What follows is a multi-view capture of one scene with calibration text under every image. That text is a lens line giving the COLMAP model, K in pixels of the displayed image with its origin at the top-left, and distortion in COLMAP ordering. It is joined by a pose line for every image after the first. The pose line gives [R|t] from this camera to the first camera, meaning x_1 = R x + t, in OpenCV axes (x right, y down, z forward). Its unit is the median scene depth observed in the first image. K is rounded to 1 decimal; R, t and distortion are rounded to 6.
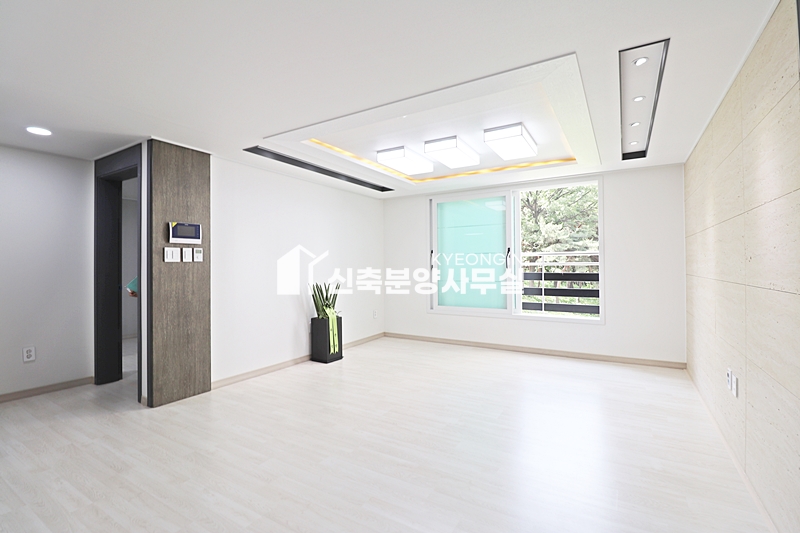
lens RADIAL K [[372.4, 0, 402.5], [0, 372.4, 265.6], [0, 0, 1]] dist [0.004291, -0.000807]
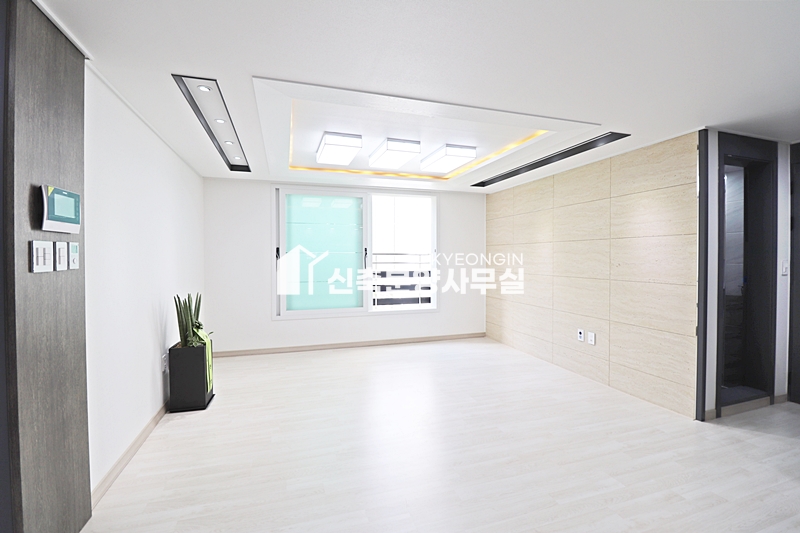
lens RADIAL K [[372.4, 0, 403.7], [0, 372.4, 263.5], [0, 0, 1]] dist [0.004291, -0.000807]
pose [[0.655383, -0.008446, 0.755249, -0.530501], [-0.001999, 0.999915, 0.012917, -0.021429], [-0.755294, -0.009975, 0.655310, 0.287508]]
